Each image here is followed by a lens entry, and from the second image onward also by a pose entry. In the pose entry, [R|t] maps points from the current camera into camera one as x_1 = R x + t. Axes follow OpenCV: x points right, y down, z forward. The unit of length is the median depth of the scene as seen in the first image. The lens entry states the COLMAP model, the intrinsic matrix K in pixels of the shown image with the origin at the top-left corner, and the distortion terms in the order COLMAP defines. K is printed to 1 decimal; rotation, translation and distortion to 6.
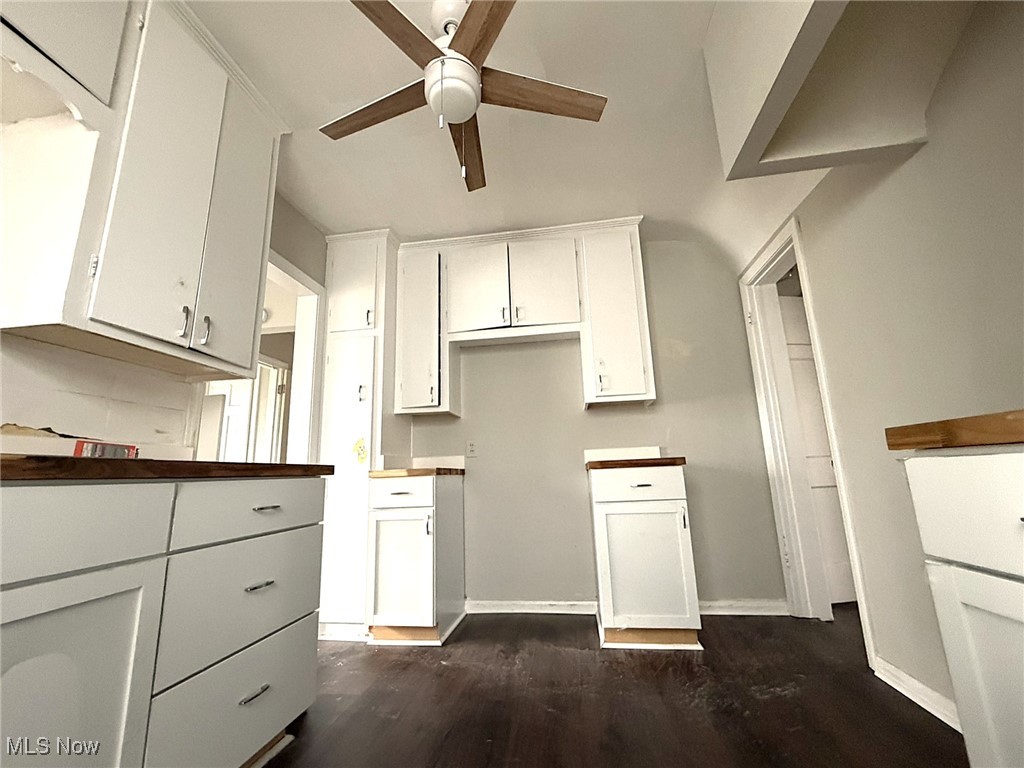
lens RADIAL K [[413.5, 0, 507.2], [0, 413.5, 386.2], [0, 0, 1]] dist [-0.001754, 0.000456]
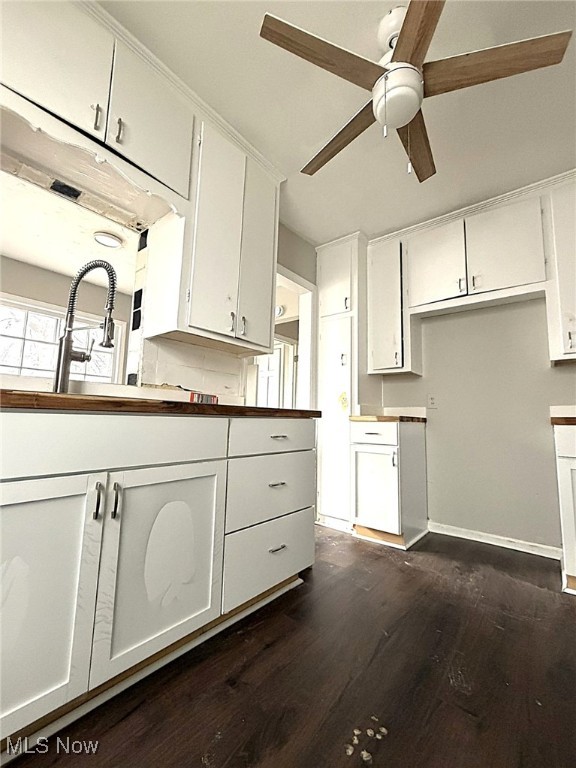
lens RADIAL K [[315.8, 0, 295.2], [0, 315.8, 380.3], [0, 0, 1]] dist [0.000436, -0.000044]
pose [[0.867491, -0.007544, -0.497396, 0.038839], [0.051602, 0.995855, 0.074894, -0.002627], [0.494770, -0.090636, 0.864285, 0.008334]]
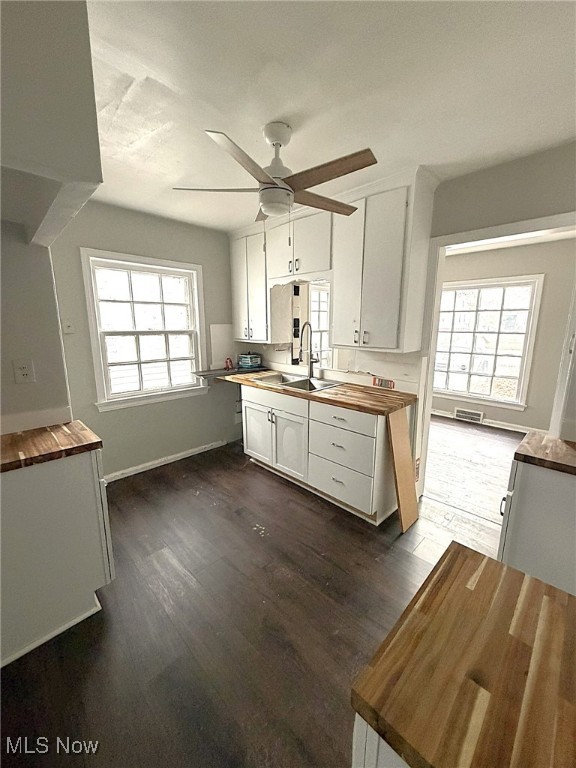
lens RADIAL K [[316.6, 0, 288.0], [0, 316.6, 384.0], [0, 0, 1]] dist [-0.000444, -0.000040]
pose [[-0.592031, 0.187190, -0.783875, 0.592708], [0.178807, 0.978919, 0.098721, -0.083706], [0.785829, -0.081716, -0.613021, 1.097405]]
